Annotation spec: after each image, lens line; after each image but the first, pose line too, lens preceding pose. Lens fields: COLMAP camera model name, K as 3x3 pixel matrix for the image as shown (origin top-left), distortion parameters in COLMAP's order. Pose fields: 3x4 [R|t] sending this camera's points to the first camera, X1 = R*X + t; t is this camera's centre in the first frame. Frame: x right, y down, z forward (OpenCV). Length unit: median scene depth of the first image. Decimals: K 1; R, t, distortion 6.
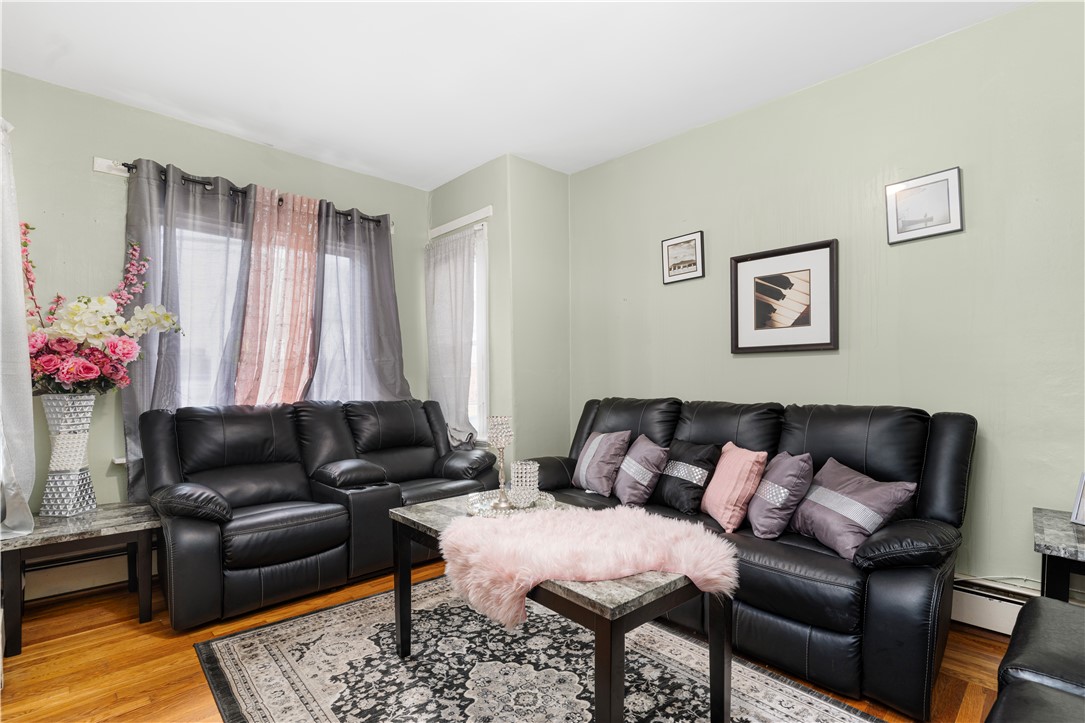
lens RADIAL K [[521.1, 0, 544.7], [0, 521.1, 376.7], [0, 0, 1]] dist [-0.001277, -0.000095]
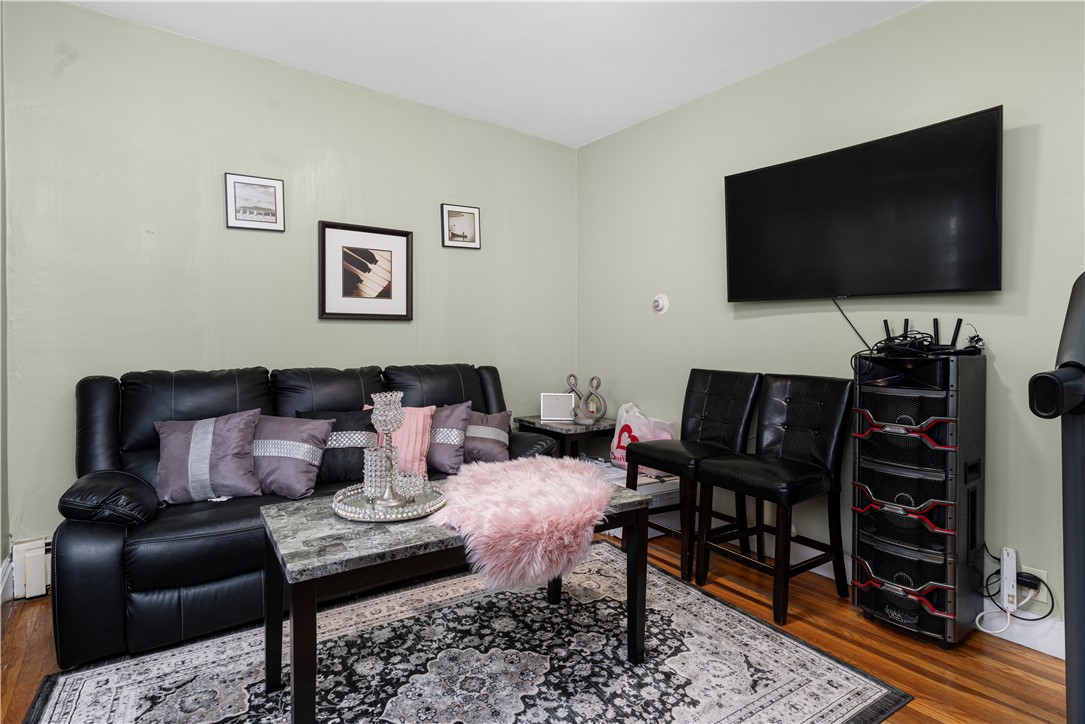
lens RADIAL K [[552.0, 0, 540.5], [0, 552.0, 338.6], [0, 0, 1]] dist [0.000737, 0.000317]
pose [[0.141651, 0.007466, 0.989888, -0.656686], [-0.005014, 0.999964, -0.006825, -0.002025], [-0.989904, -0.003997, 0.141684, 0.476742]]
